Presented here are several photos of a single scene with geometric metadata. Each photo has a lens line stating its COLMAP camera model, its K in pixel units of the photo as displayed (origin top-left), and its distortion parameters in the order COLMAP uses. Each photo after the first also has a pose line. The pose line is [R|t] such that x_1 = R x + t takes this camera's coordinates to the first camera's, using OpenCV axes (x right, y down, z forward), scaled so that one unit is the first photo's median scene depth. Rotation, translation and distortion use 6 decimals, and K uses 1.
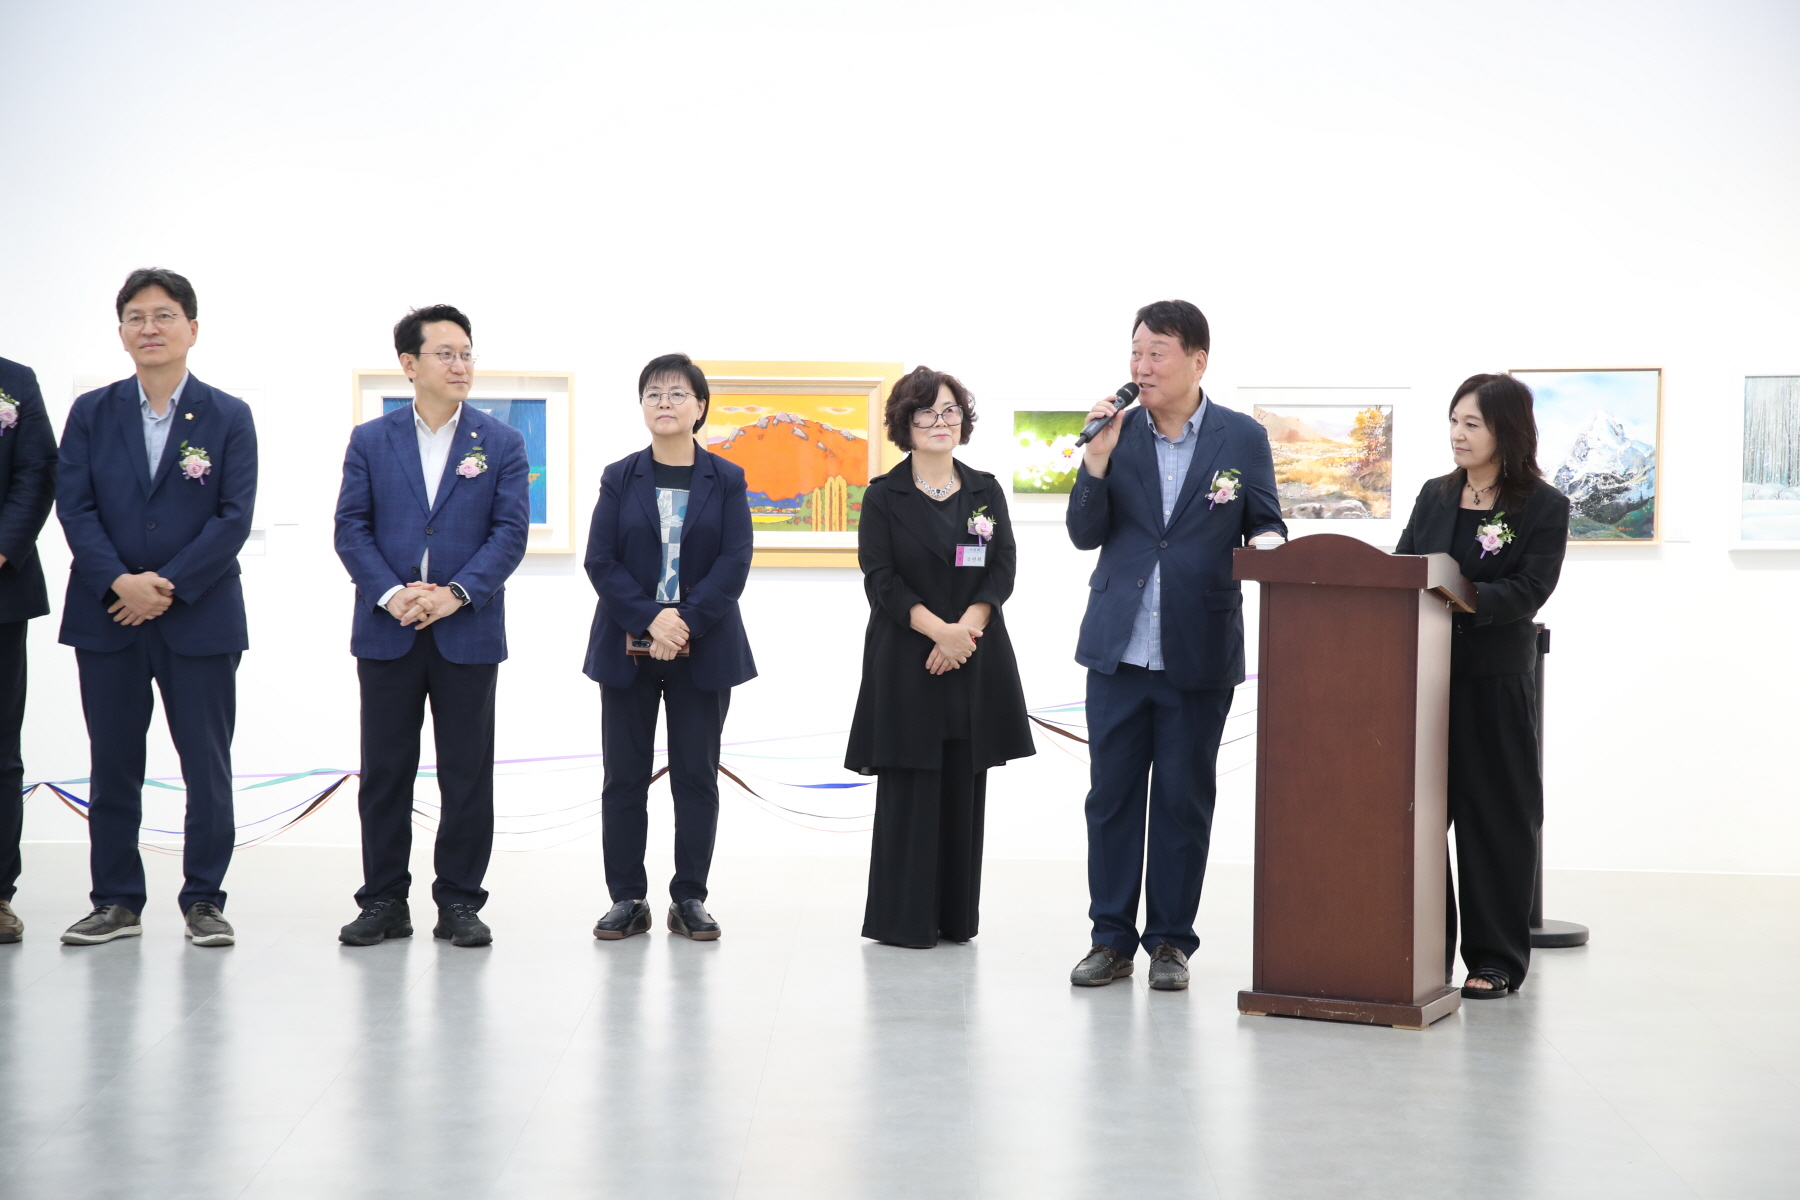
lens RADIAL K [[3585.3, 0, 904.3], [0, 3585.3, 601.0], [0, 0, 1]] dist [0.775715, 0.000000]
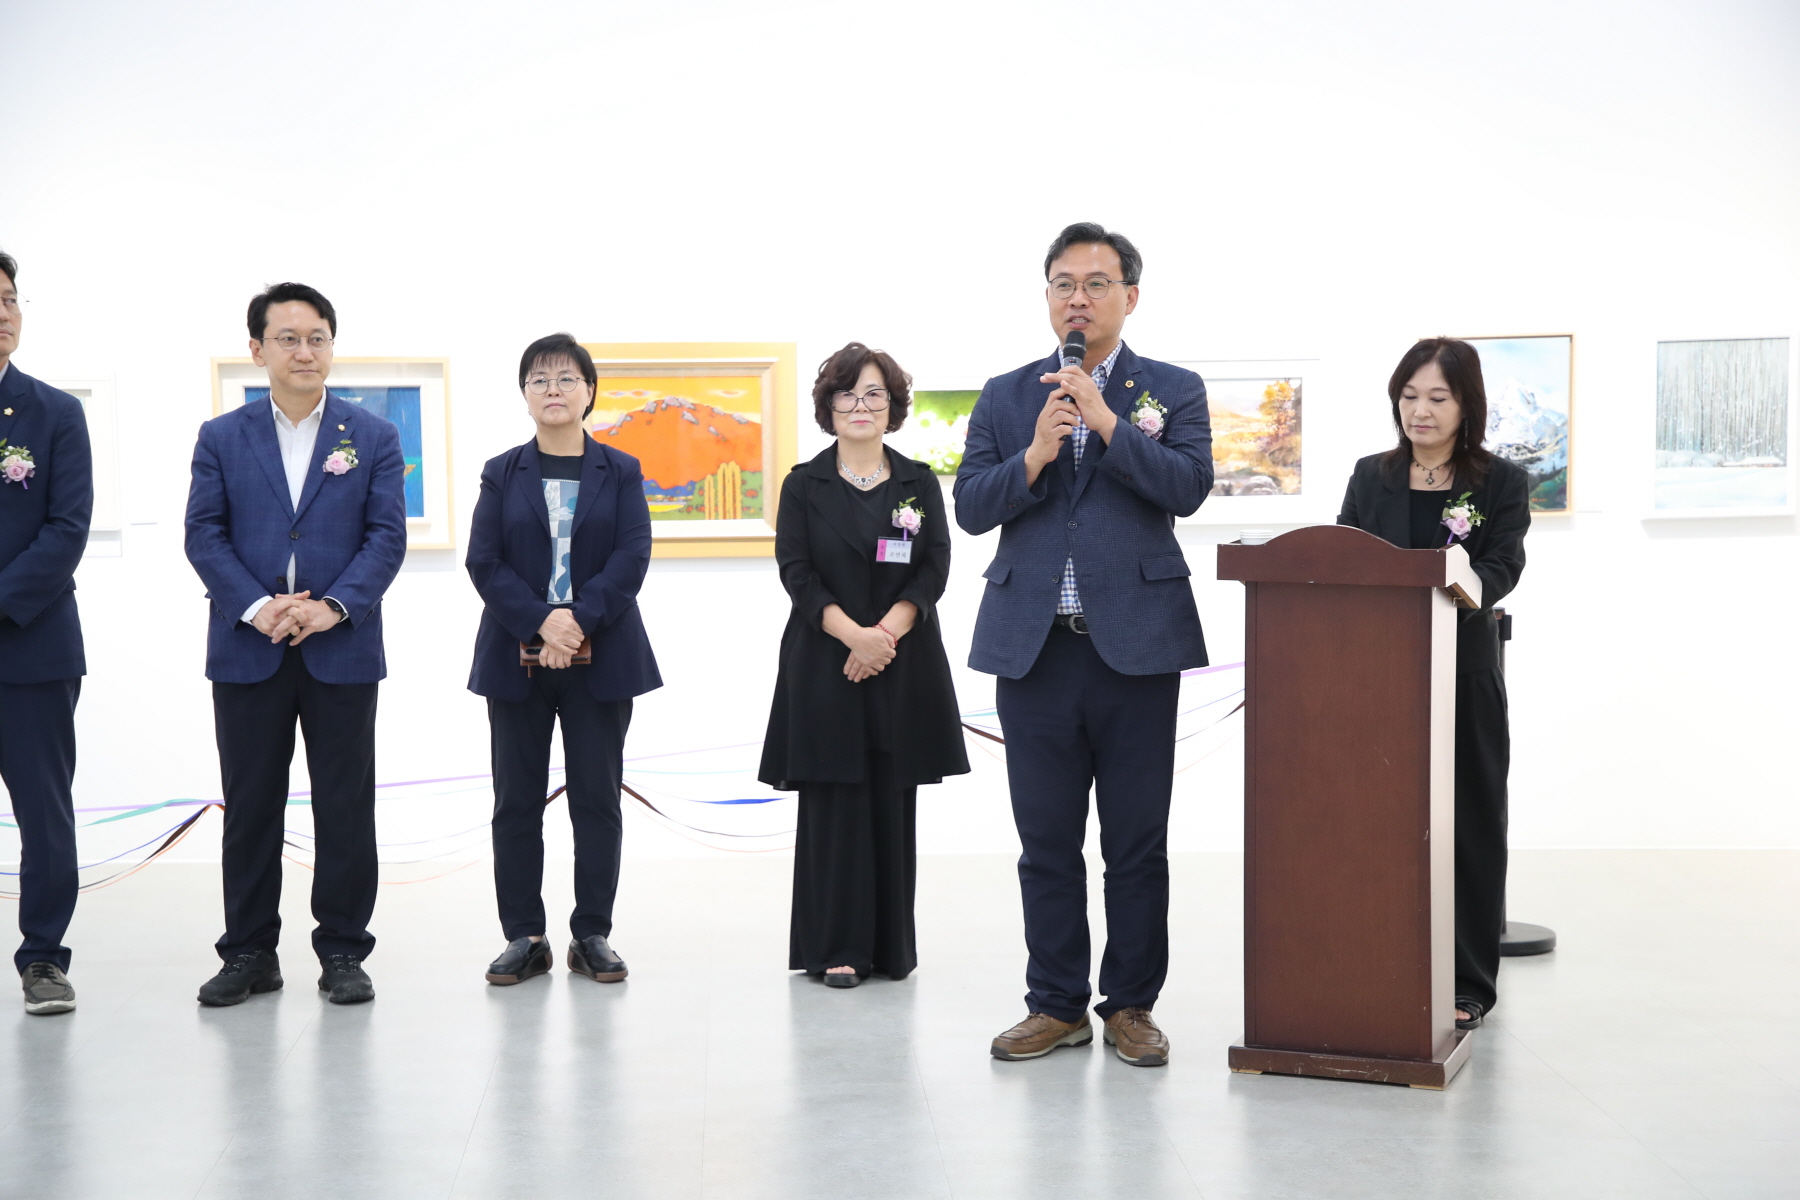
lens RADIAL K [[3309.8, 0, 903.0], [0, 3309.8, 605.2], [0, 0, 1]] dist [0.630705, 0.000000]
pose [[0.998825, -0.022459, 0.042949, -0.013467], [0.021918, 0.999675, 0.013024, -0.008249], [-0.043227, -0.012067, 0.998992, 0.132063]]
